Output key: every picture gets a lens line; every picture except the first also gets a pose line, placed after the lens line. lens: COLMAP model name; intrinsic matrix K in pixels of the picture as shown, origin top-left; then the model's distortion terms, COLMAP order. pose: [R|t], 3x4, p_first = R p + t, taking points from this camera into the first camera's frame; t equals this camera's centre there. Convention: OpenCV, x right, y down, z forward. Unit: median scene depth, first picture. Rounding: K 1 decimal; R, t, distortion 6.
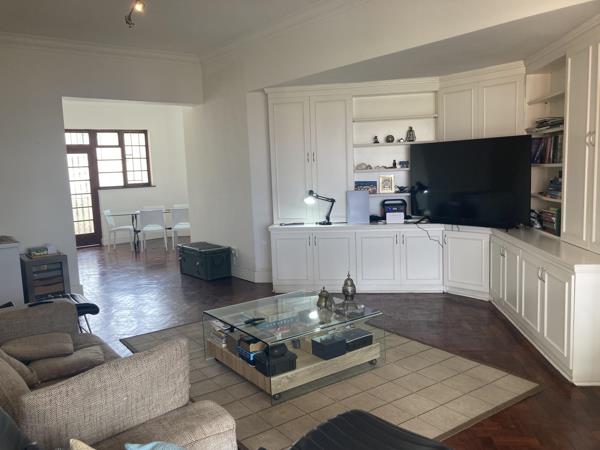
lens RADIAL K [[490.4, 0, 299.4], [0, 490.4, 227.0], [0, 0, 1]] dist [0.052466, -0.077892]
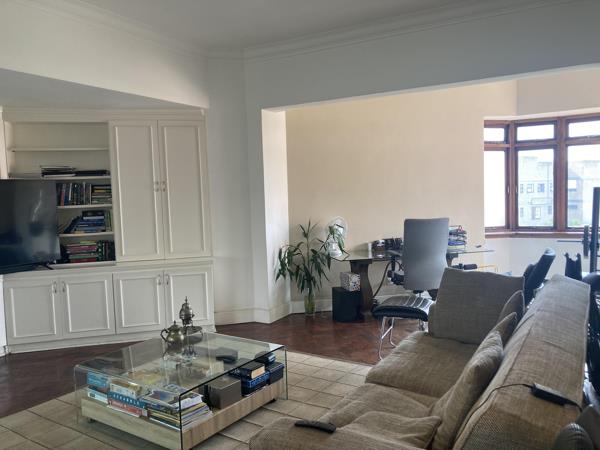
lens RADIAL K [[490.4, 0, 299.4], [0, 490.4, 227.0], [0, 0, 1]] dist [0.052466, -0.077892]
pose [[-0.362925, -0.008125, 0.931783, -0.683928], [0.158370, 0.984876, 0.070272, -0.063021], [-0.918262, 0.173070, -0.356149, 0.797962]]
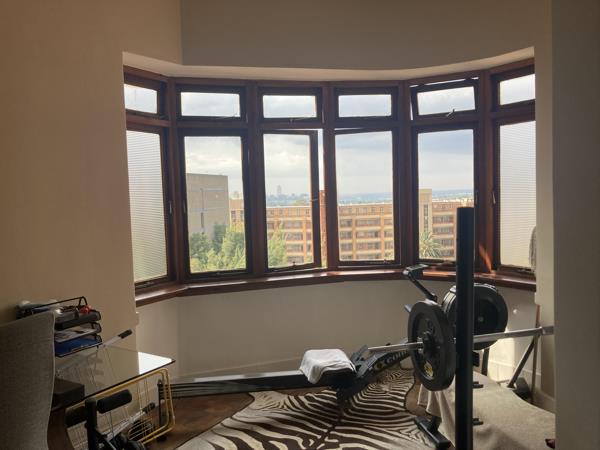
lens RADIAL K [[490.4, 0, 299.4], [0, 490.4, 227.0], [0, 0, 1]] dist [0.052466, -0.077892]
pose [[-0.905695, 0.044360, 0.421604, -0.094911], [0.122078, 0.979674, 0.159170, -0.040149], [-0.405973, 0.195627, -0.892701, 0.337753]]
